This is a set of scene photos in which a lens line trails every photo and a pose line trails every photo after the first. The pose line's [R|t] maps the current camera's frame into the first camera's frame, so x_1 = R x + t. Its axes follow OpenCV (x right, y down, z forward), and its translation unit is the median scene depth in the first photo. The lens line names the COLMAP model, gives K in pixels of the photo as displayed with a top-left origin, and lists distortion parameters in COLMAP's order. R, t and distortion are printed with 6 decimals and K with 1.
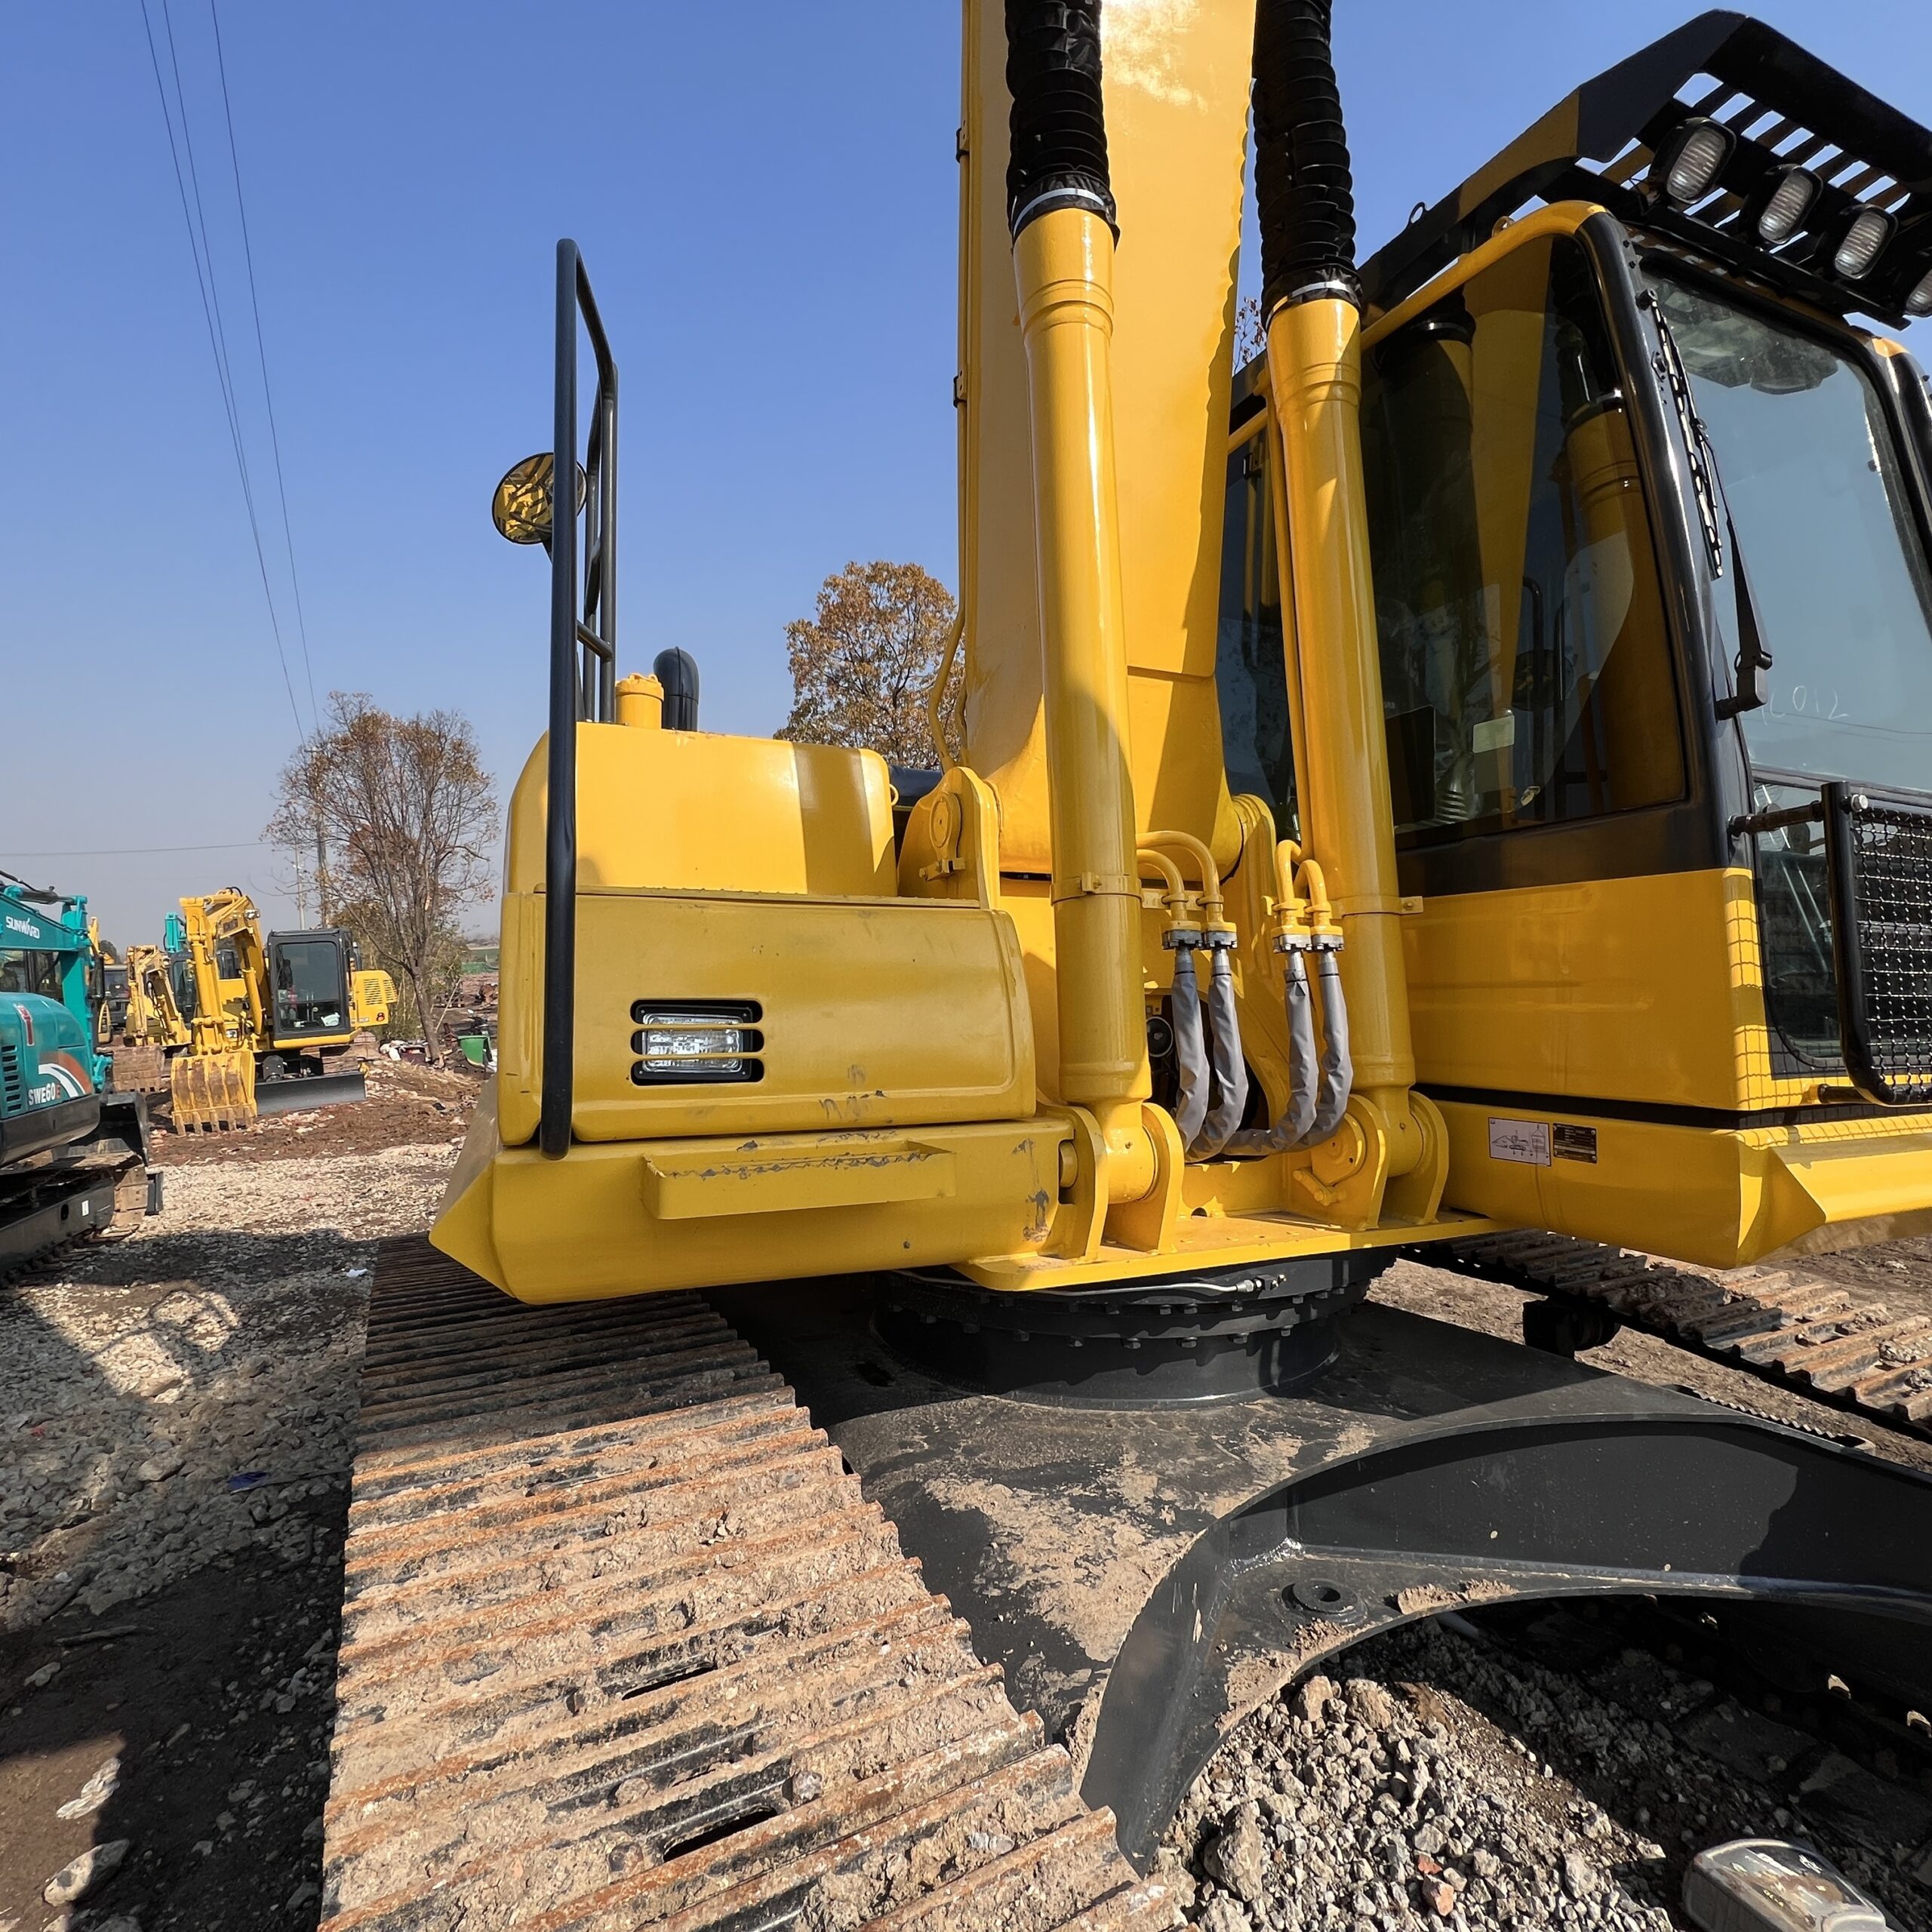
lens RADIAL K [[1036.6, 0, 959.8], [0, 1036.6, 964.5], [0, 0, 1]] dist [-0.001901, -0.001163]
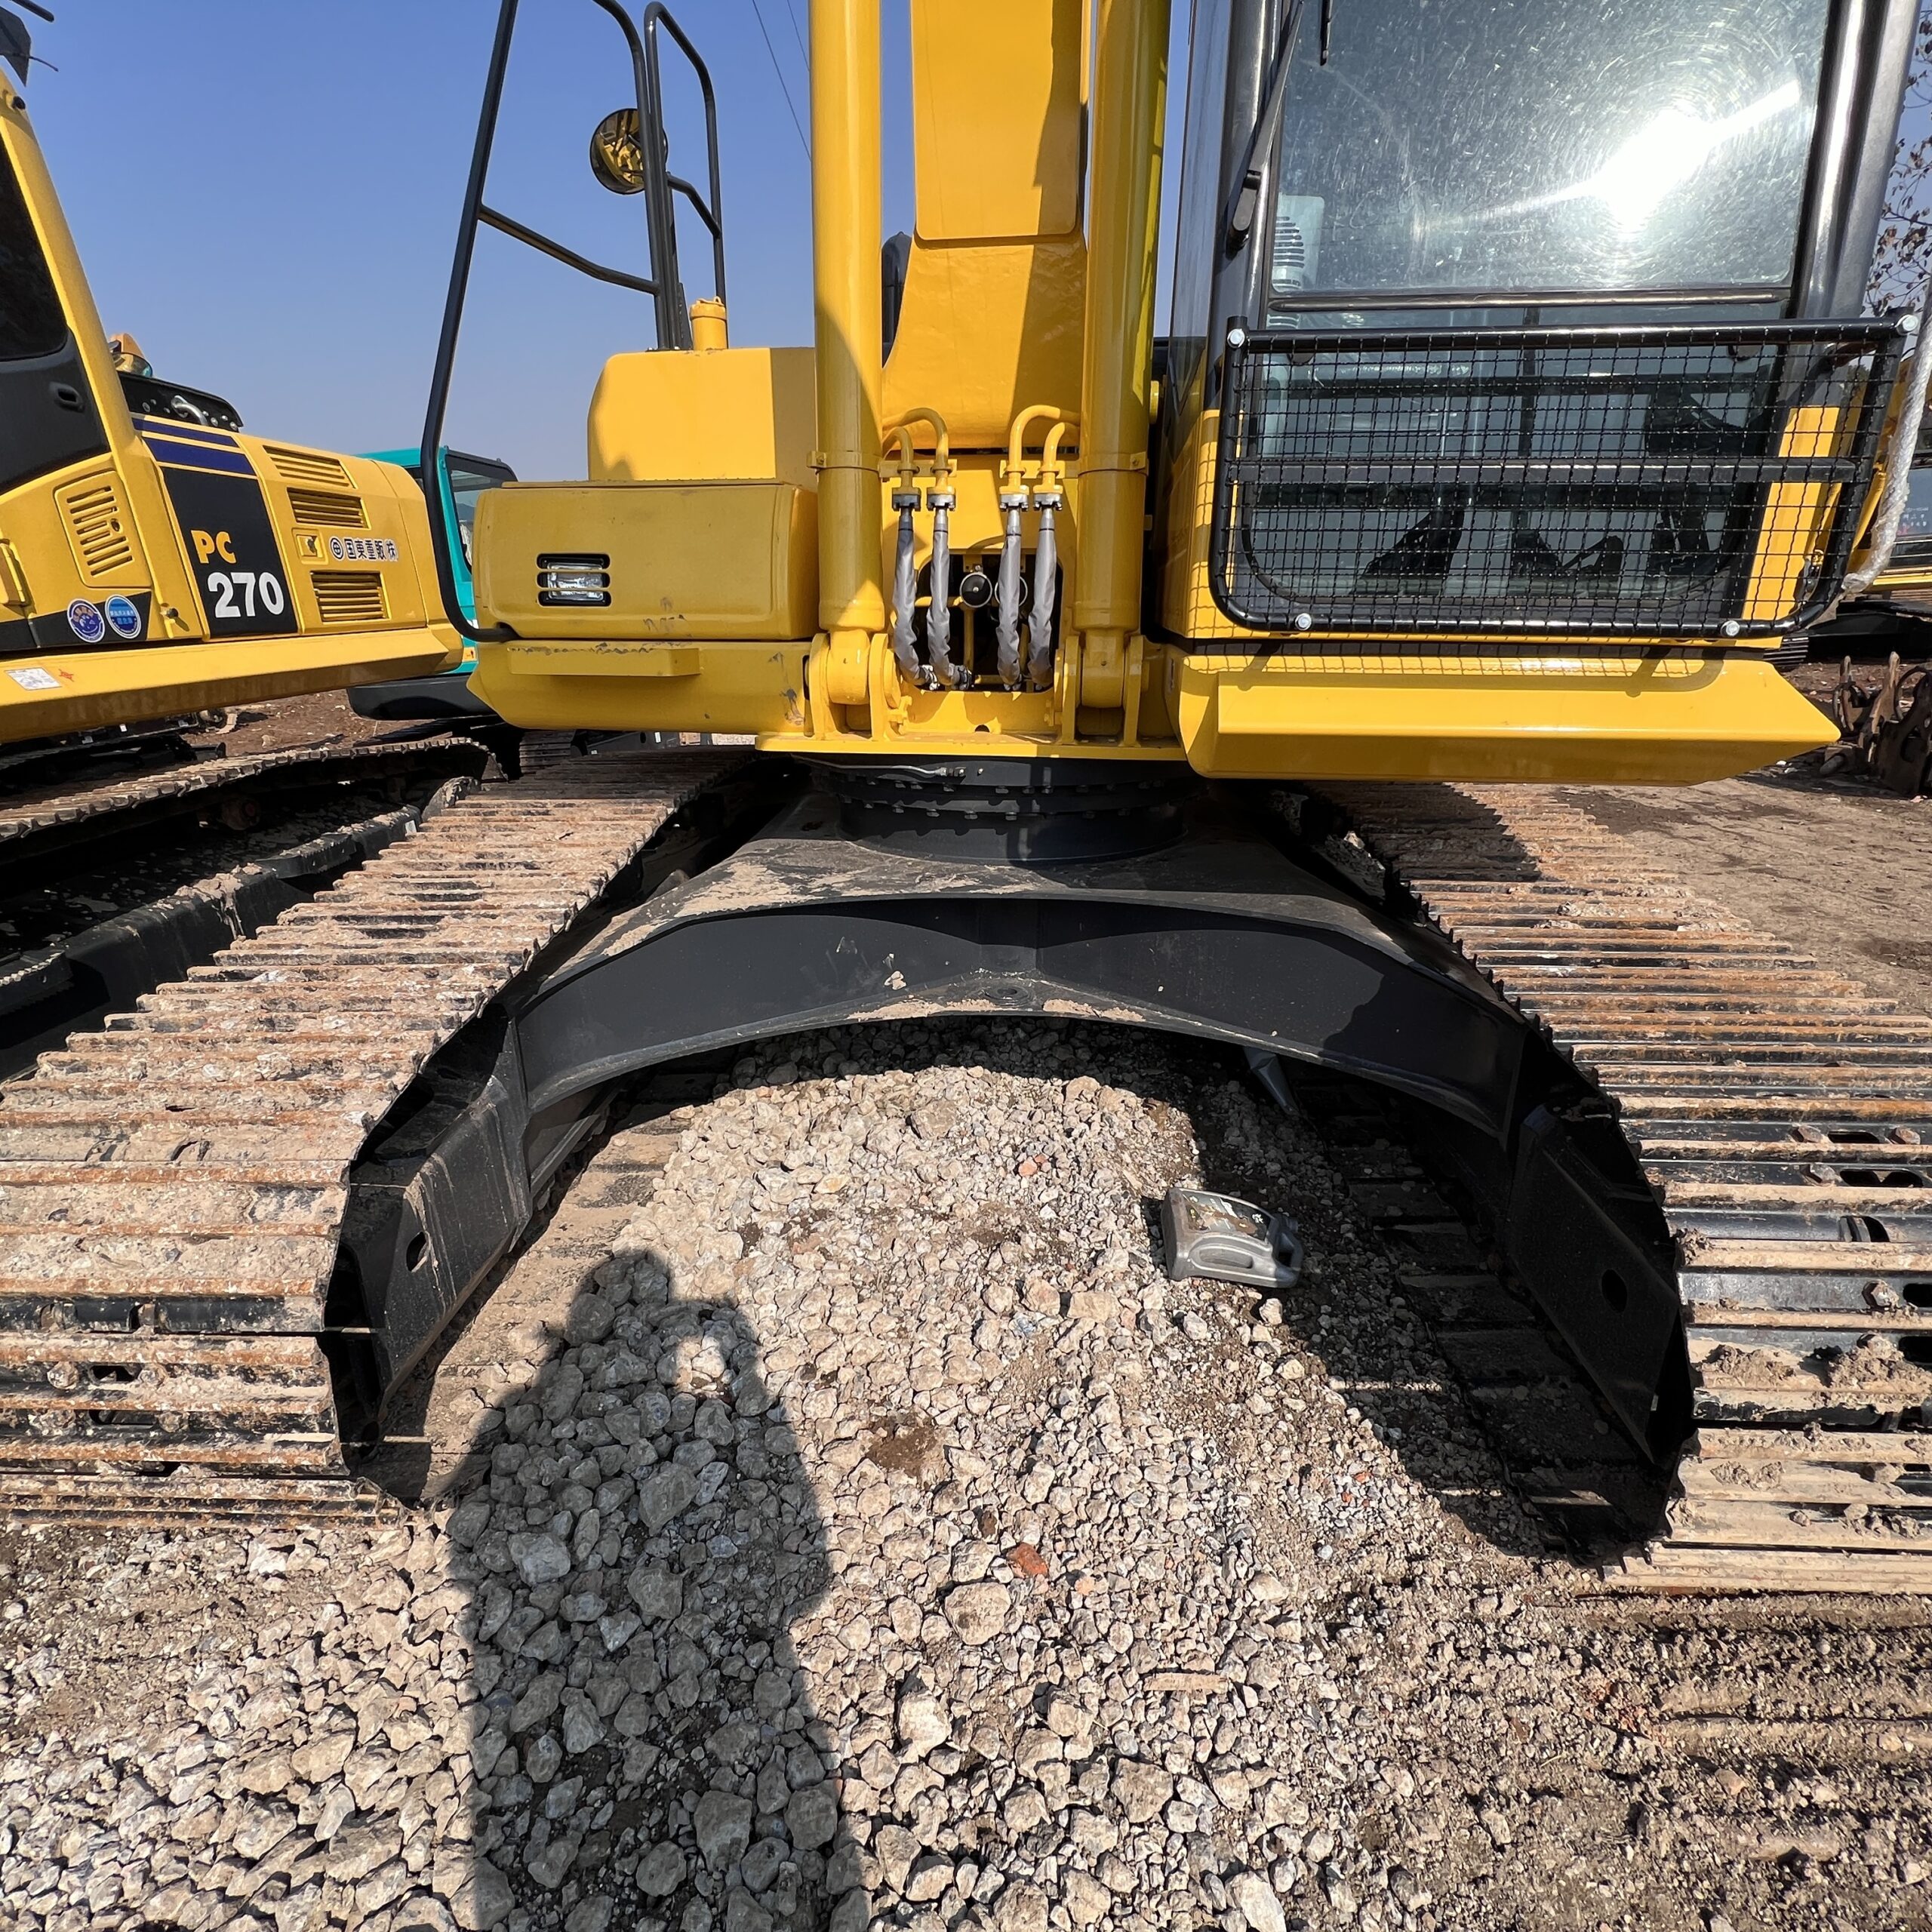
lens RADIAL K [[1036.6, 0, 956.3], [0, 1036.6, 963.5], [0, 0, 1]] dist [-0.001901, -0.001163]
pose [[0.856801, 0.174623, -0.485179, 0.966123], [0.013900, 0.932749, 0.360257, 0.046325], [0.515460, -0.315413, 0.796753, -0.175387]]
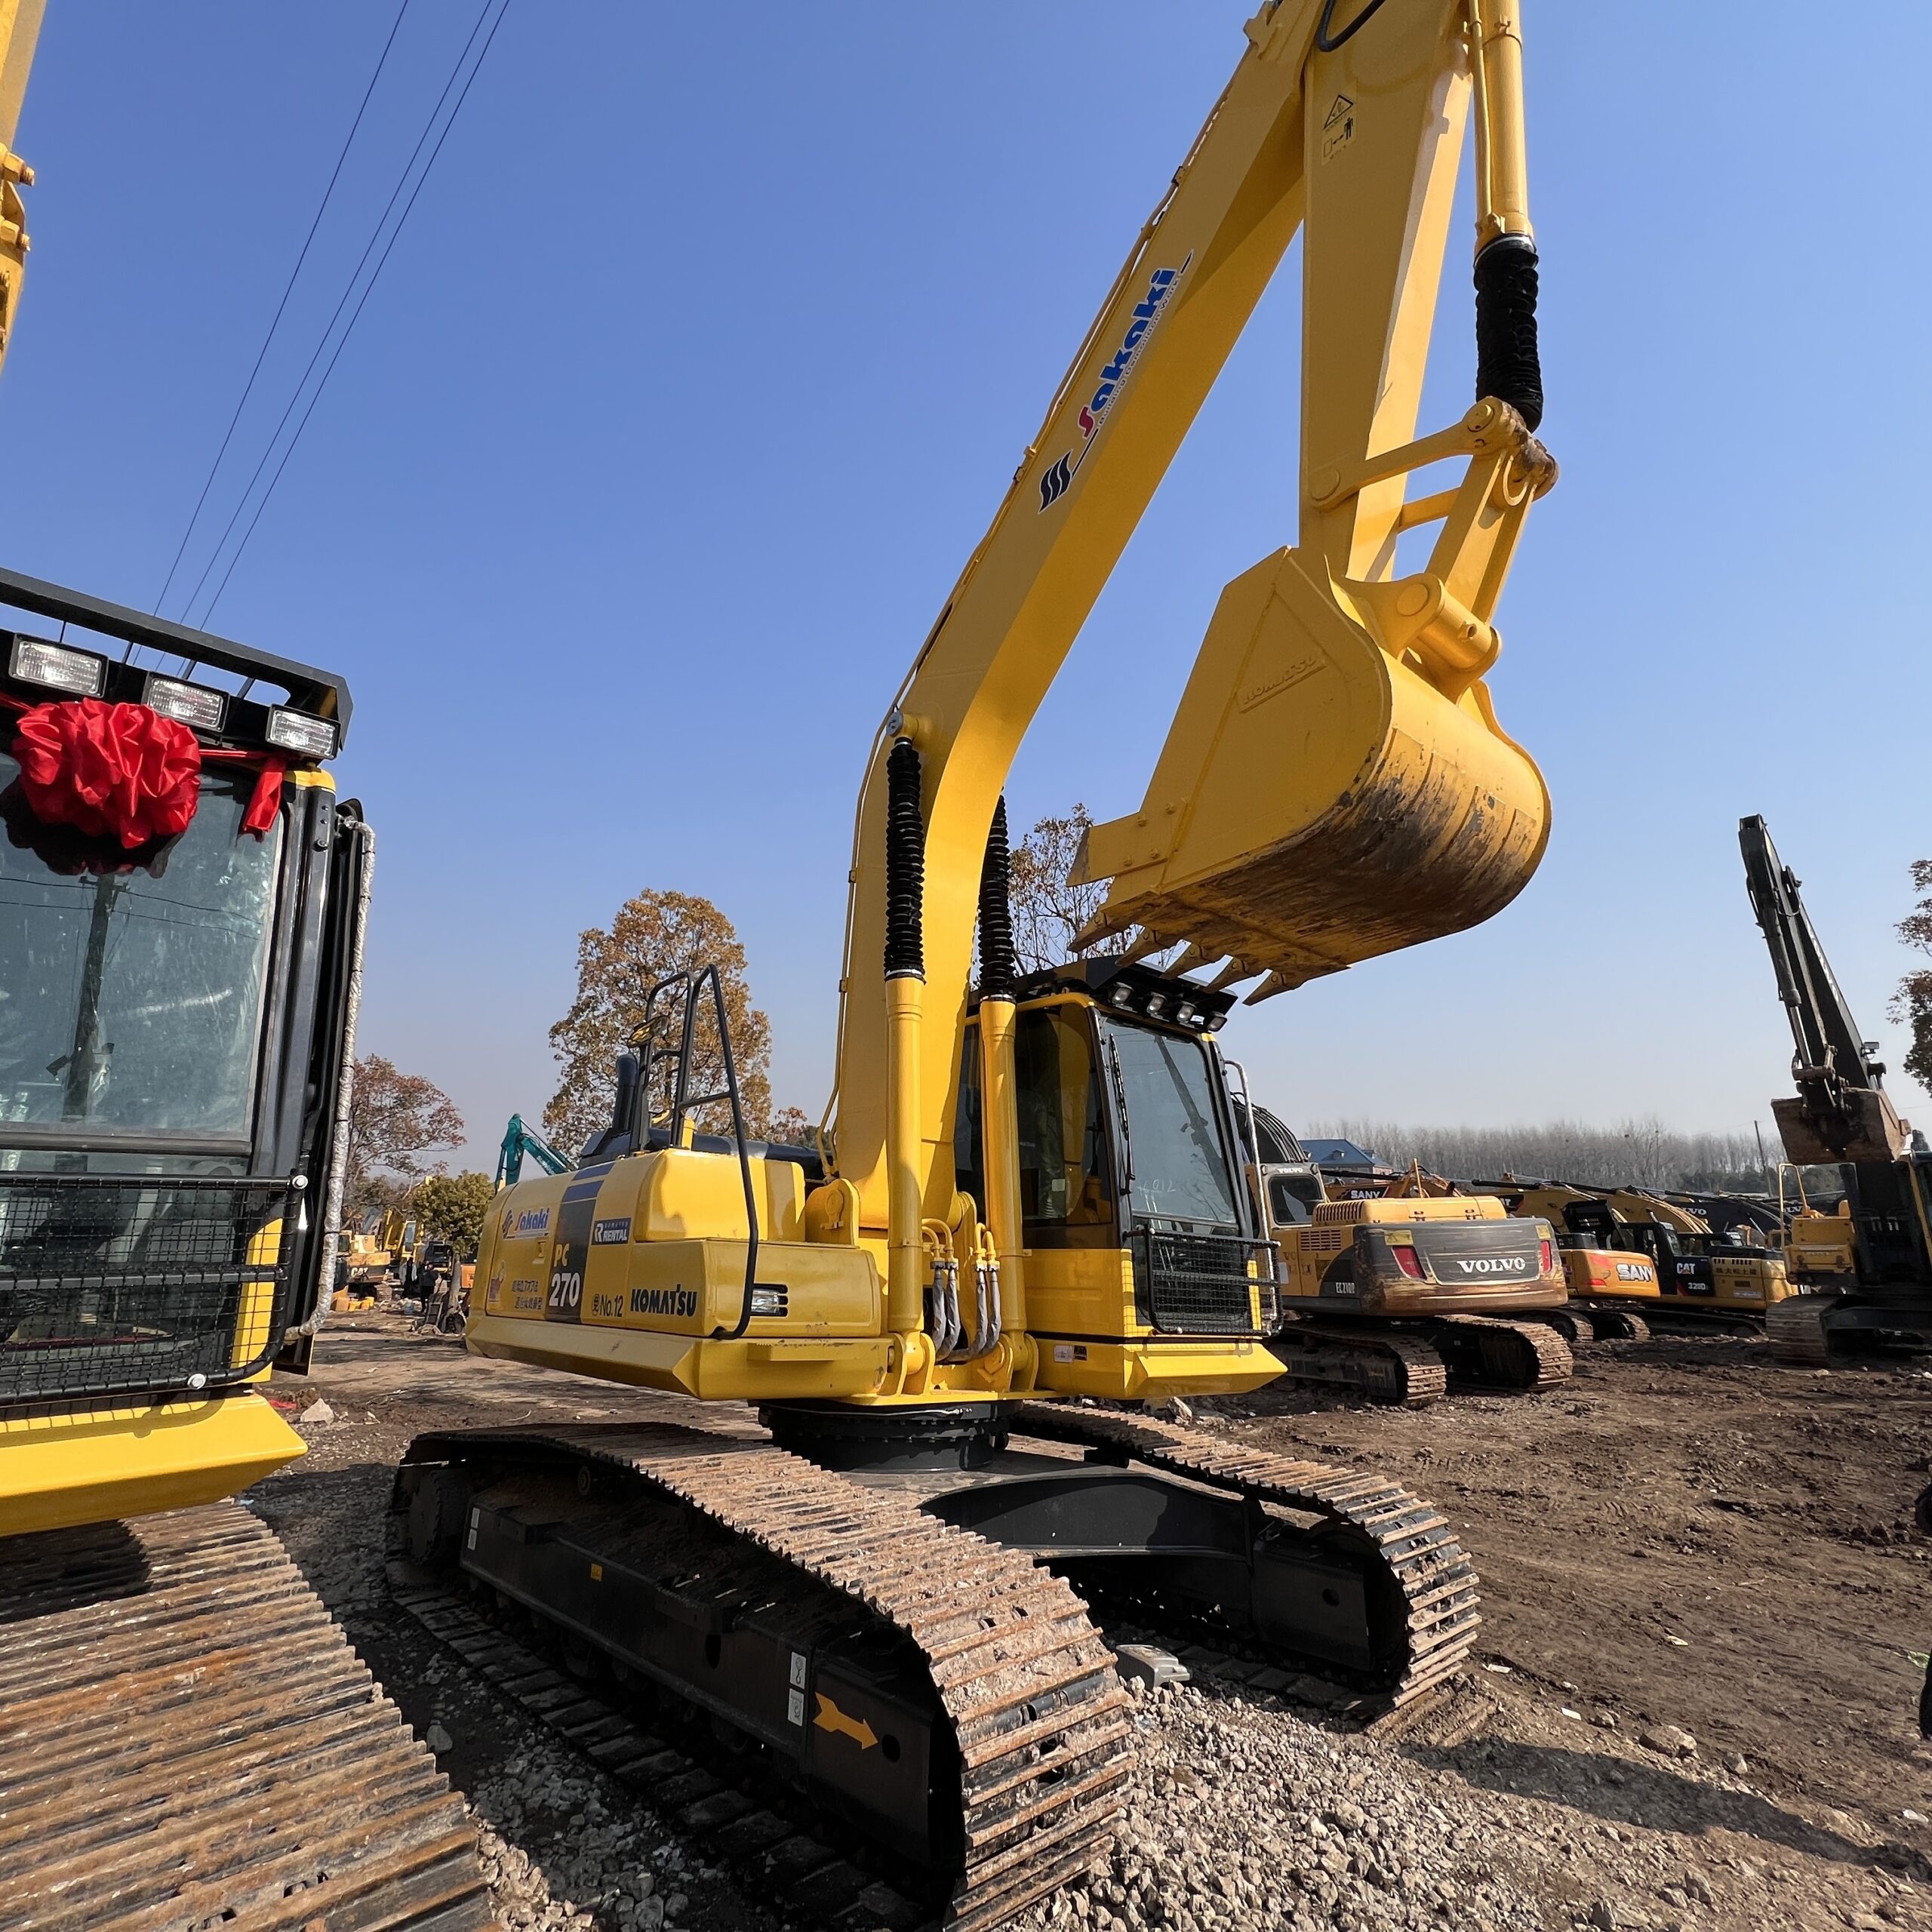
lens RADIAL K [[1036.5, 0, 955.5], [0, 1036.5, 960.8], [0, 0, 1]] dist [-0.004899, 0.001414]
pose [[0.963648, 0.111807, 0.242656, -0.425805], [-0.042506, 0.960816, -0.273908, -0.045788], [-0.263772, 0.253636, 0.930641, -1.503923]]
